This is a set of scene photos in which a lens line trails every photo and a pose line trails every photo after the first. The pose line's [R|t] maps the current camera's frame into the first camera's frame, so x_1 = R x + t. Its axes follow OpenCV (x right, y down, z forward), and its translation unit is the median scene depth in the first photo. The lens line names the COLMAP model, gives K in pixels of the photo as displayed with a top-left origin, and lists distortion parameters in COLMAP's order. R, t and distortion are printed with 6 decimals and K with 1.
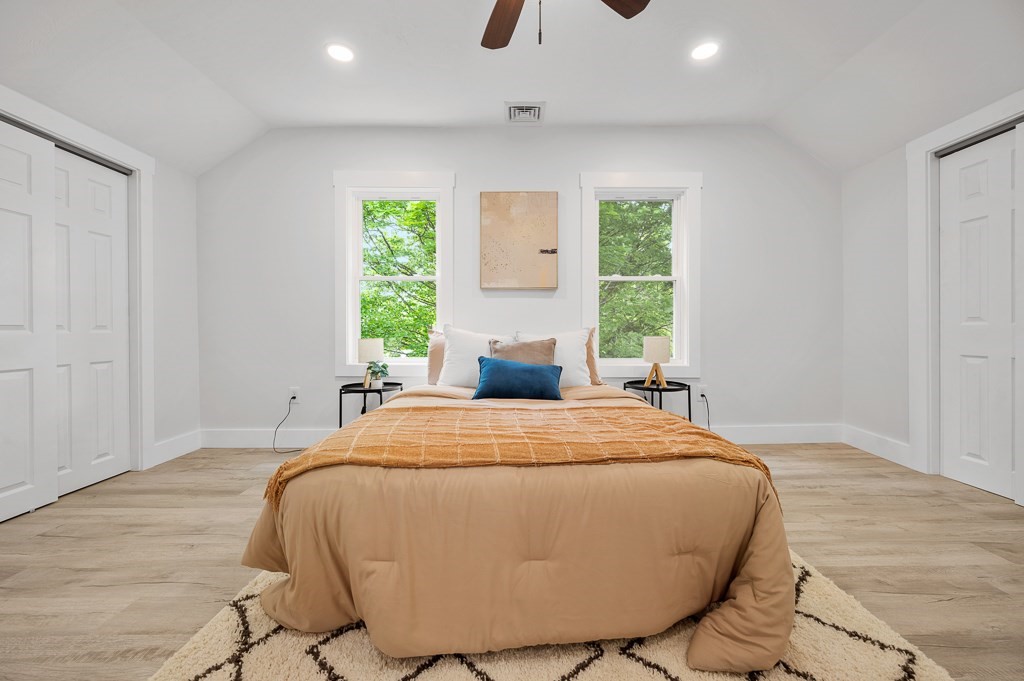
lens RADIAL K [[403.6, 0, 518.9], [0, 403.6, 331.8], [0, 0, 1]] dist [0.010088, 0.000334]
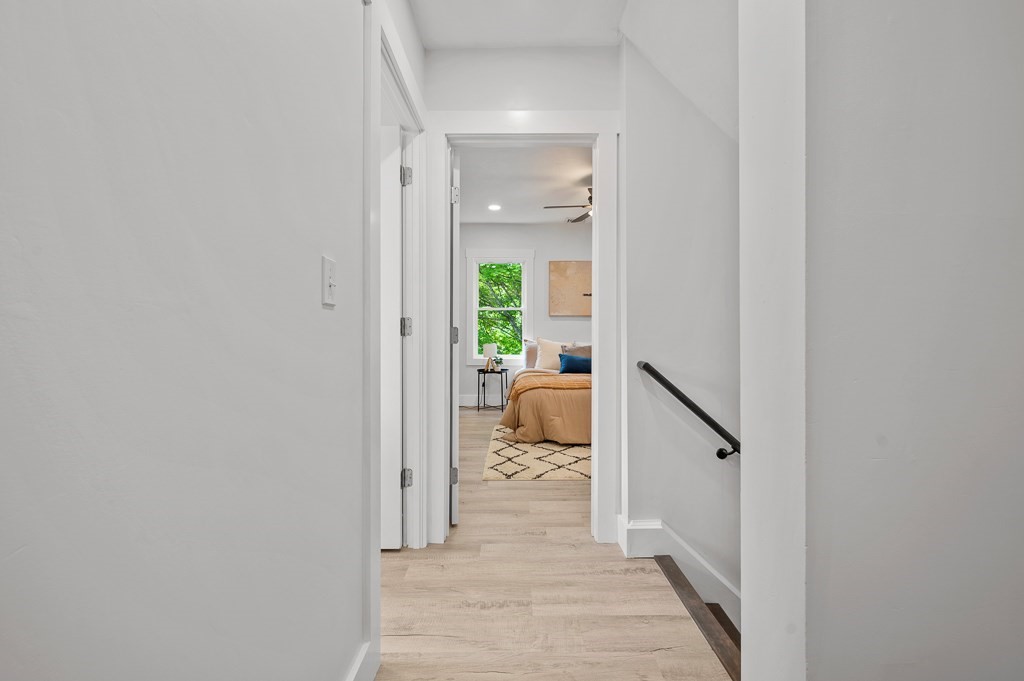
lens RADIAL K [[433.6, 0, 513.8], [0, 433.6, 332.5], [0, 0, 1]] dist [-0.000913, -0.000066]
pose [[0.999907, 0.005635, 0.012392, -0.295980], [-0.005534, 0.999951, -0.008182, -0.020431], [-0.012437, 0.008113, 0.999890, -0.958786]]
